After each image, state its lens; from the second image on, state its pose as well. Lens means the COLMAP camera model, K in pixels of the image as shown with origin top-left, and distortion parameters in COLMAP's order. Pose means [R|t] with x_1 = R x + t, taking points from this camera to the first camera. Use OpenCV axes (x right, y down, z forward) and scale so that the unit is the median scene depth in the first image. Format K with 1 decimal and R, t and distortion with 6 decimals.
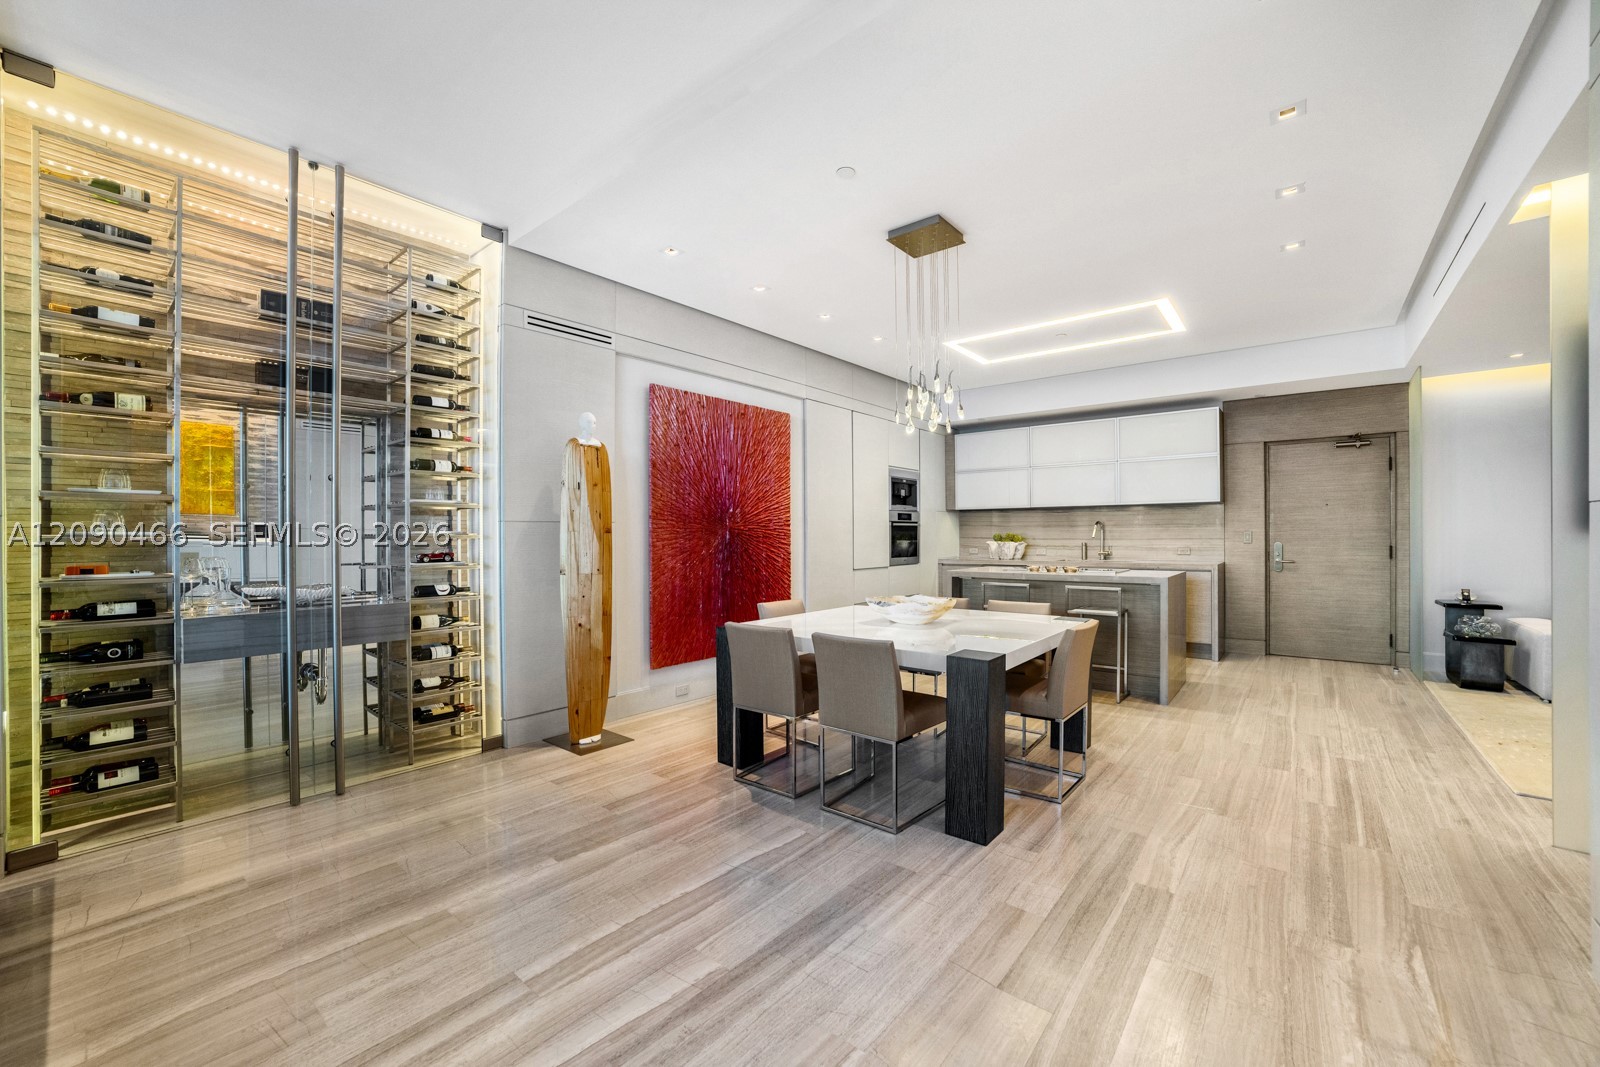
lens RADIAL K [[638.5, 0, 785.9], [0, 638.5, 533.7], [0, 0, 1]] dist [-0.067218, 0.023079]
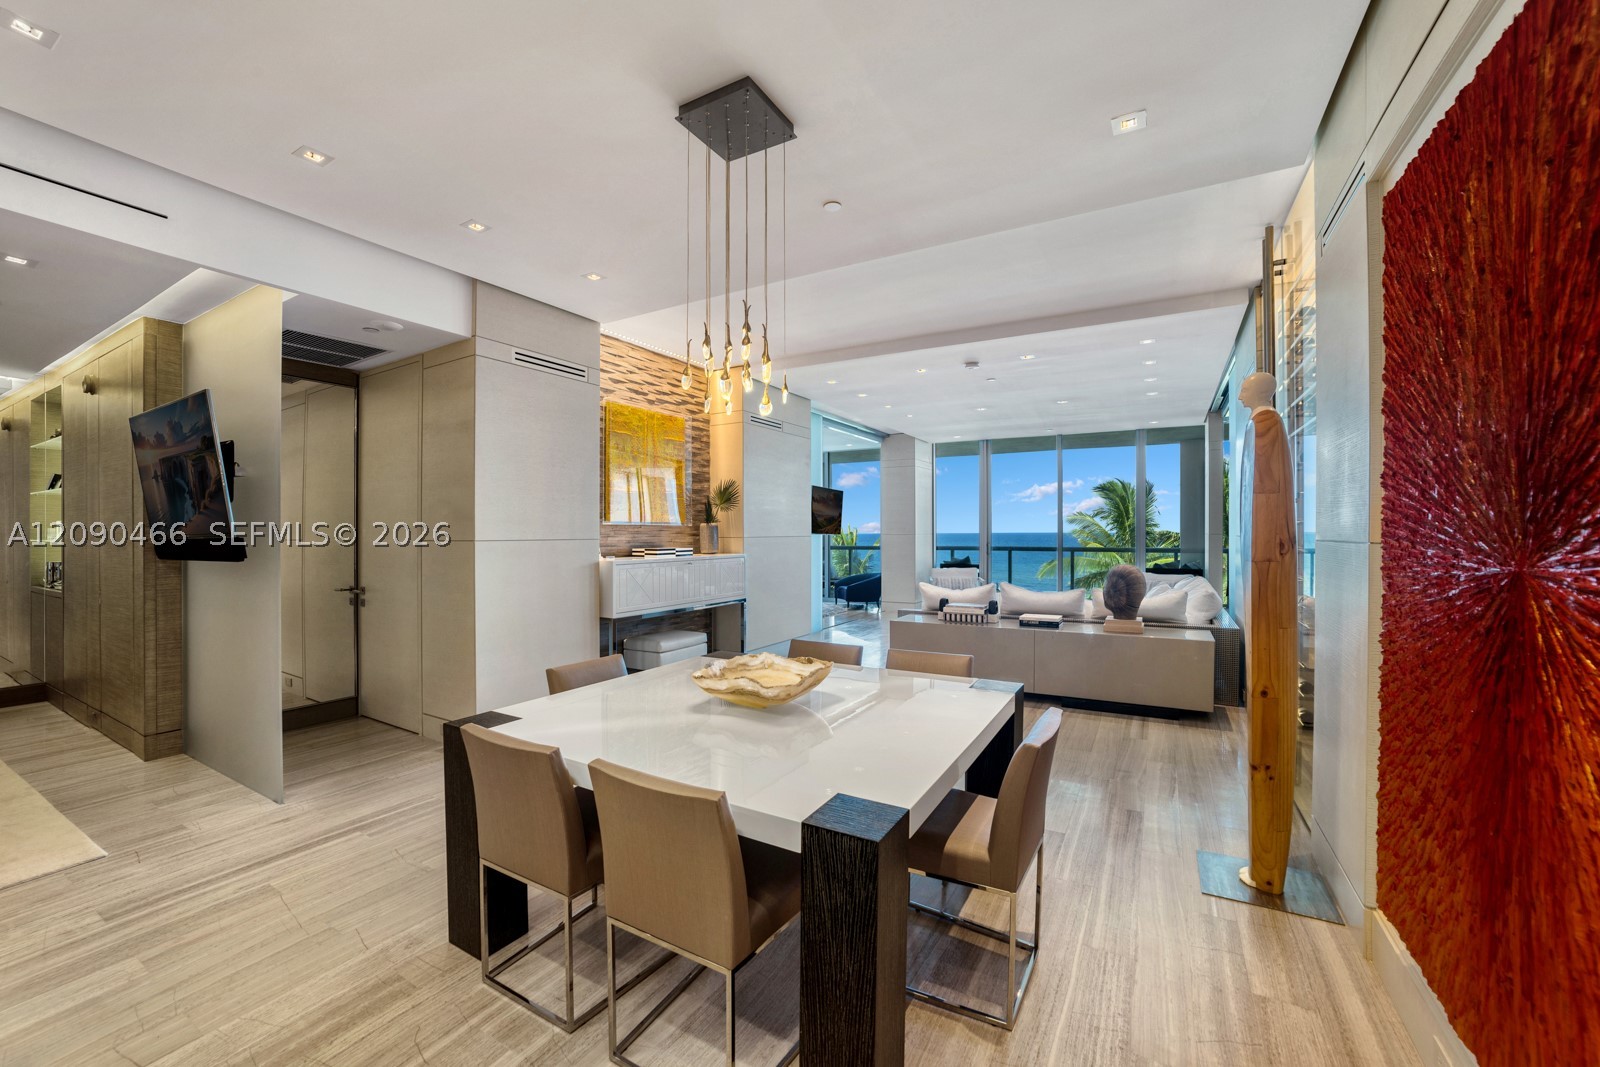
lens RADIAL K [[638.5, 0, 785.9], [0, 638.5, 533.7], [0, 0, 1]] dist [-0.067218, 0.023079]
pose [[-0.986064, 0.008823, -0.166133, 0.217991], [0.008598, 0.999961, 0.002072, -0.026324], [0.166144, 0.000614, -0.986101, 1.271813]]
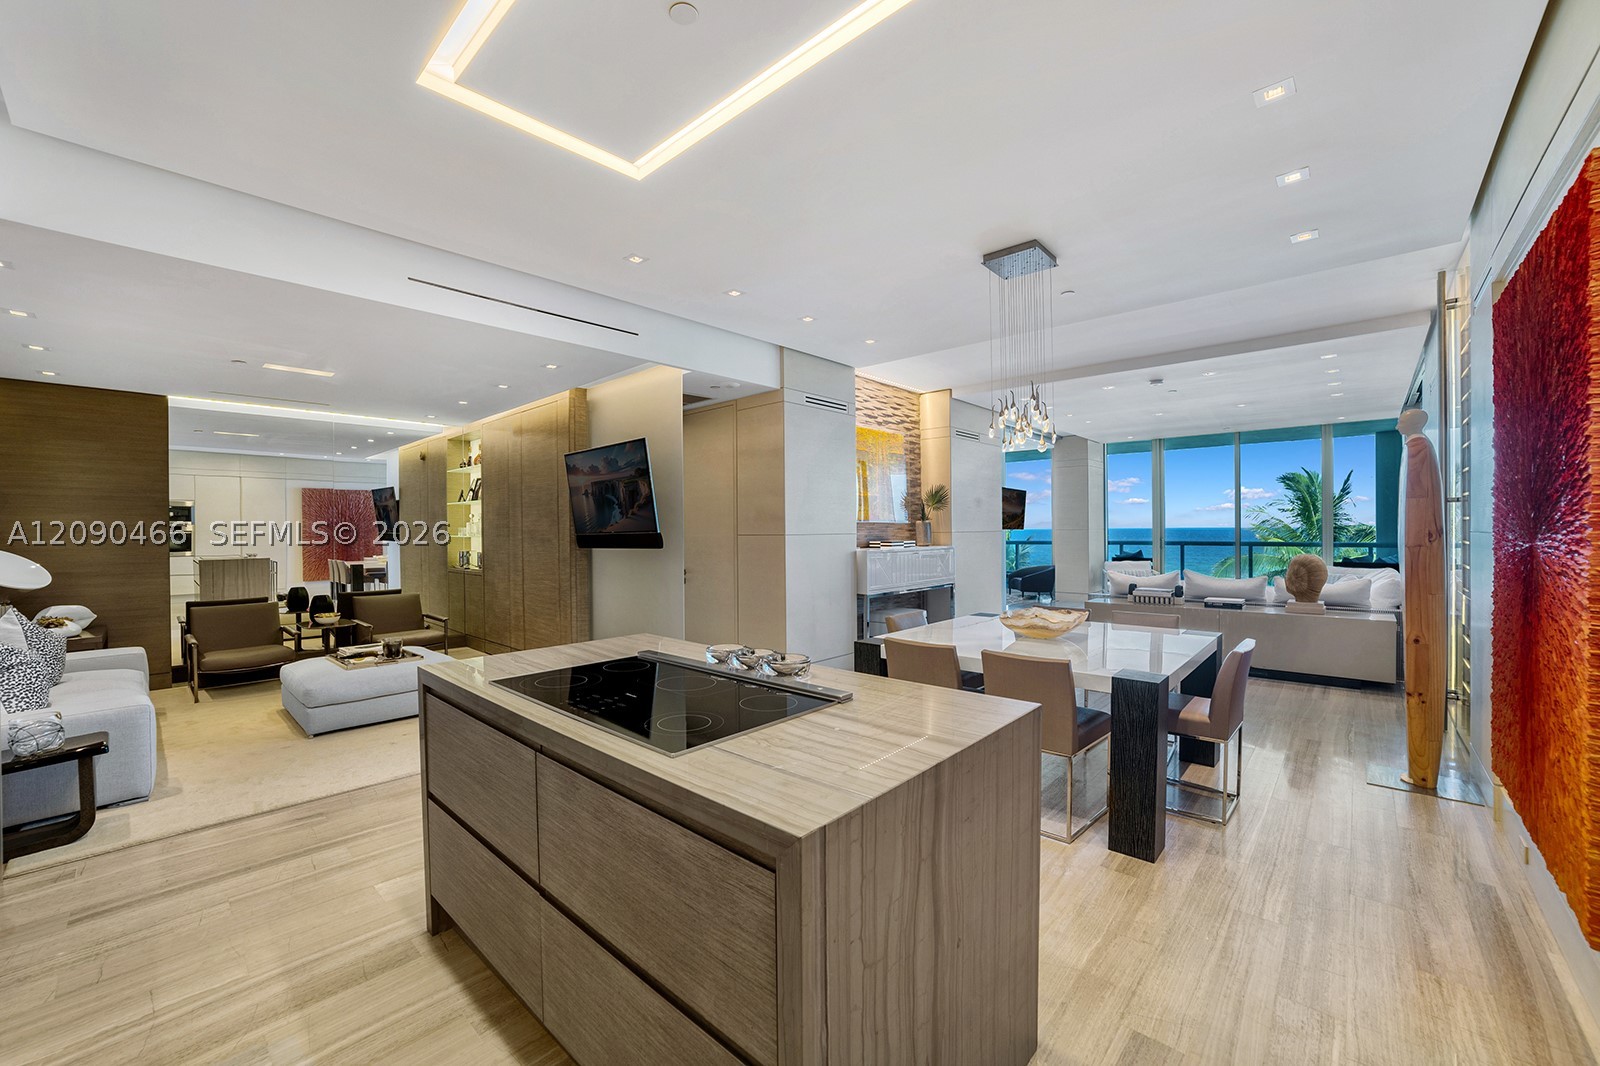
lens RADIAL K [[638.5, 0, 785.9], [0, 638.5, 533.2], [0, 0, 1]] dist [-0.067218, 0.023079]
pose [[-0.998820, 0.013622, 0.046623, 0.433514], [0.013831, 0.999896, 0.004154, -0.026668], [-0.046562, 0.004794, -0.998904, 1.566443]]
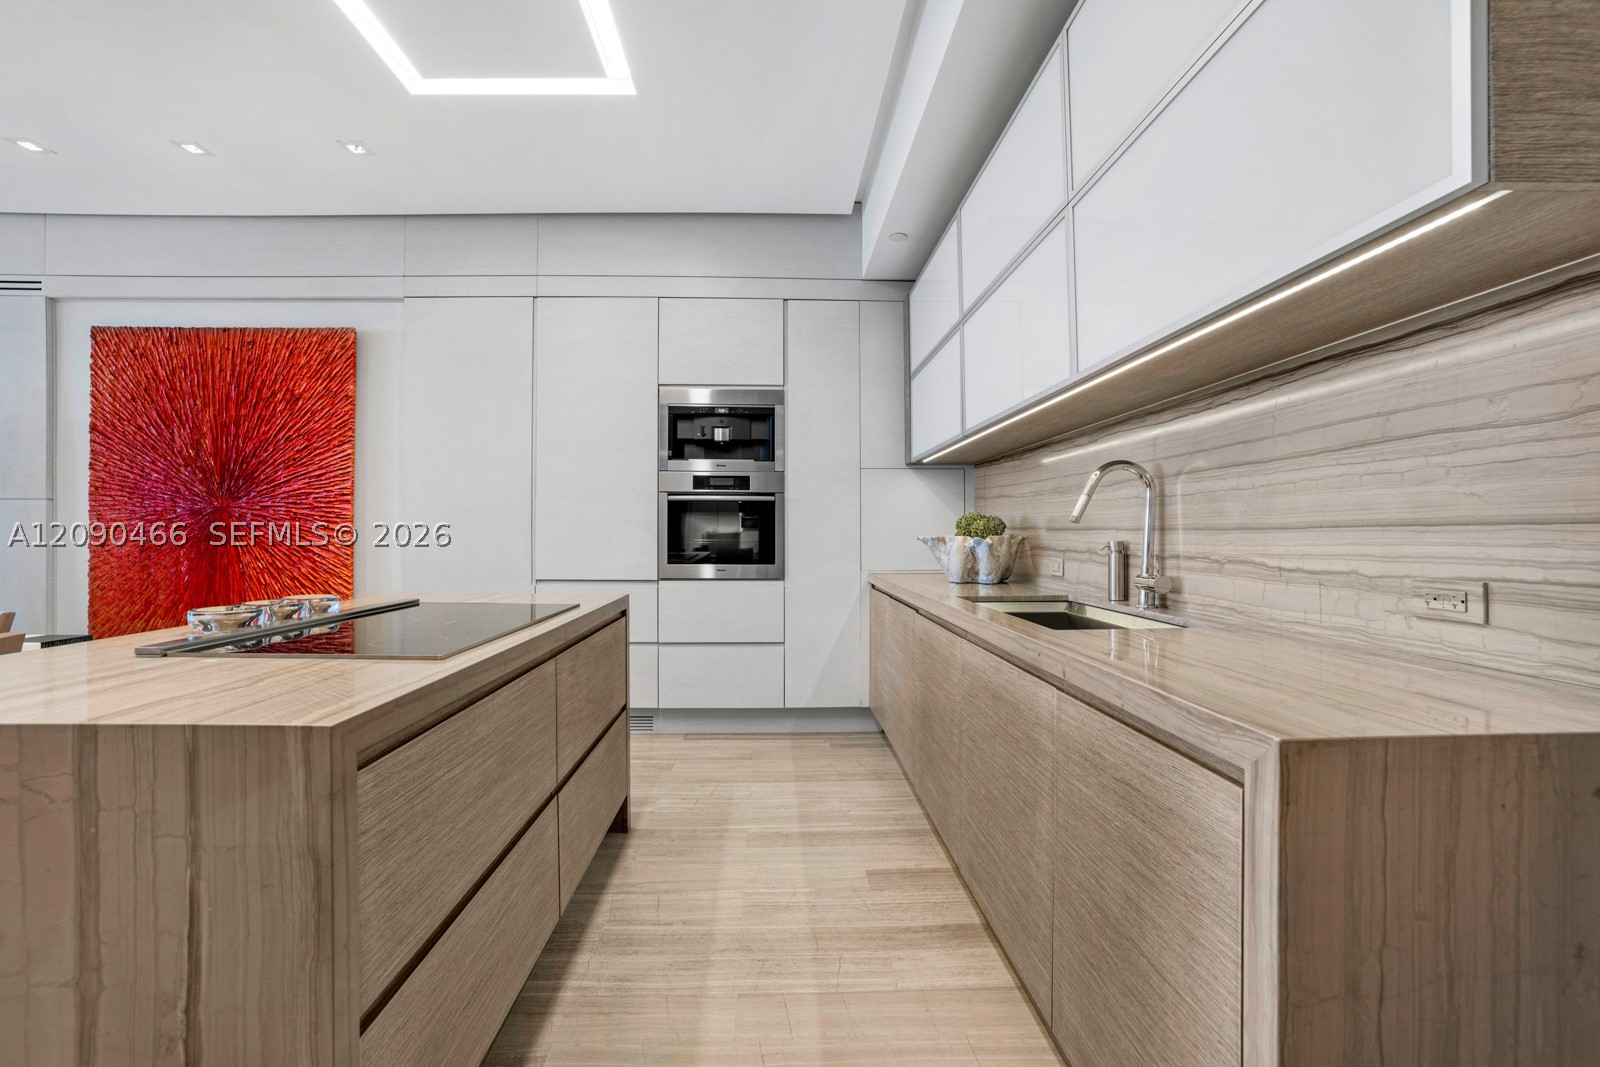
lens RADIAL K [[638.5, 0, 785.9], [0, 638.5, 533.7], [0, 0, 1]] dist [-0.067218, 0.023079]
pose [[0.670294, 0.009590, -0.742034, 0.928023], [-0.006236, 0.999954, 0.007290, 0.014954], [0.742070, -0.000260, 0.670323, 1.105891]]
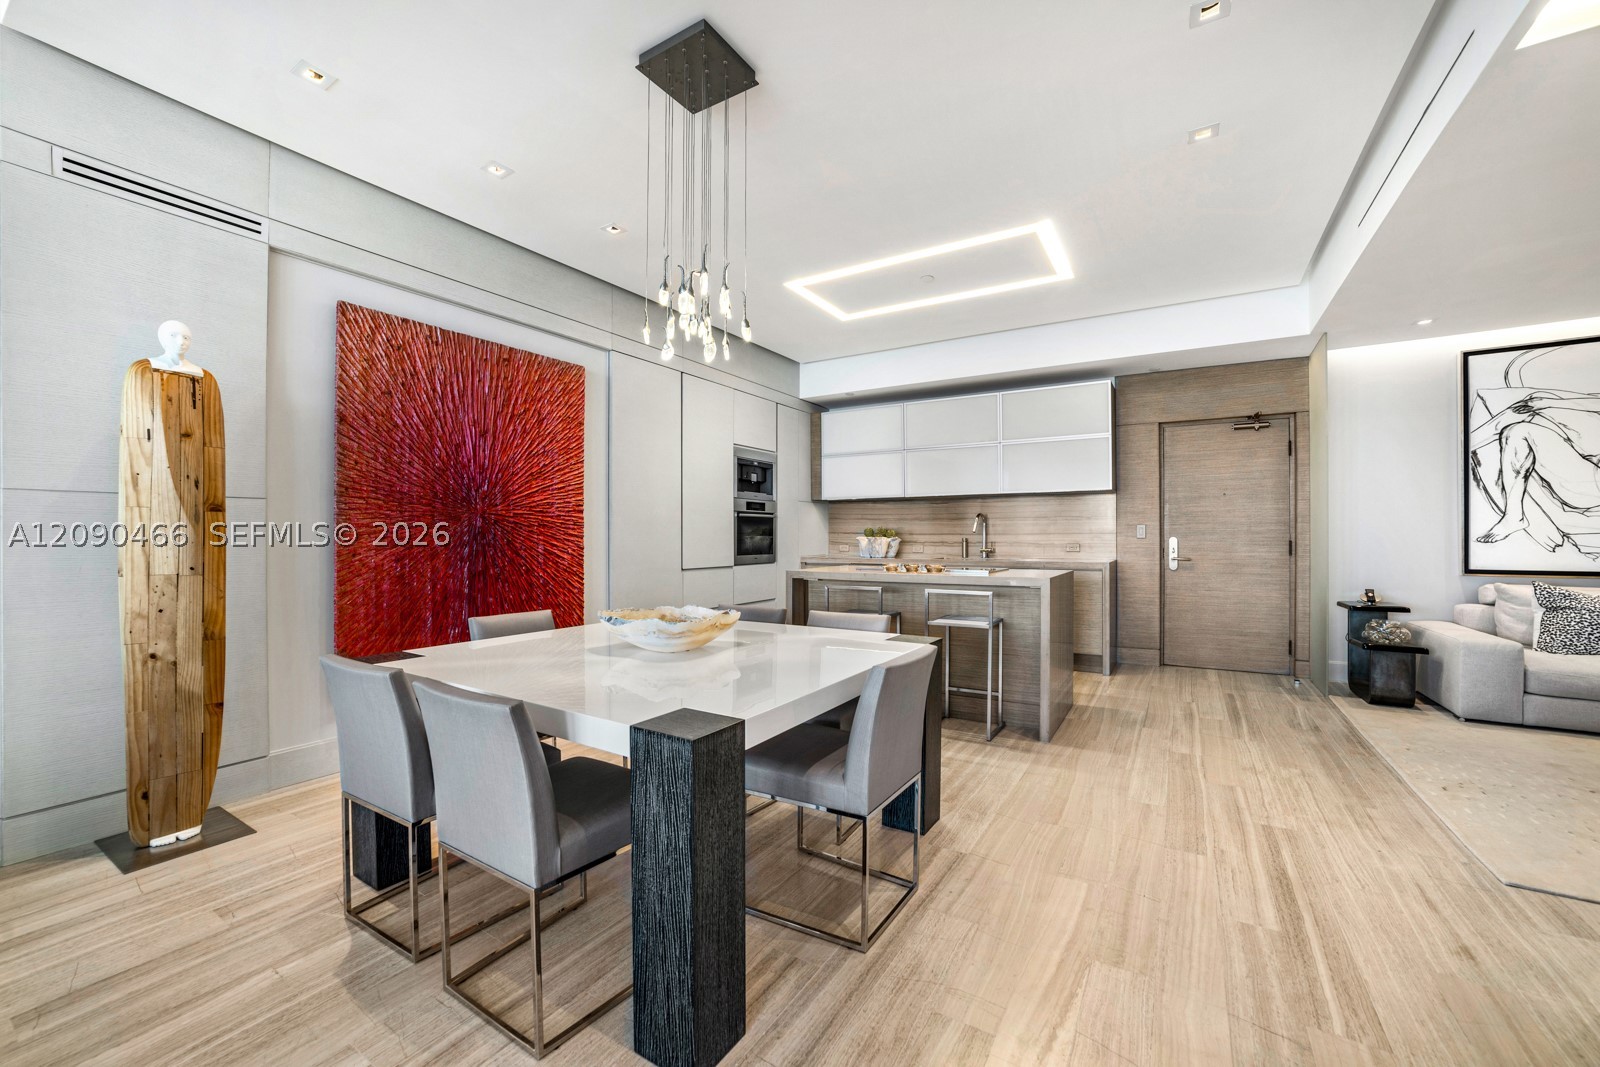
lens RADIAL K [[643.0, 0, 785.4], [0, 643.0, 534.4], [0, 0, 1]] dist [-0.069656, 0.023208]
pose [[0.990755, 0.003600, 0.135617, 0.174366], [-0.003380, 0.999993, -0.001851, 0.017951], [-0.135622, 0.001375, 0.990760, 0.255120]]
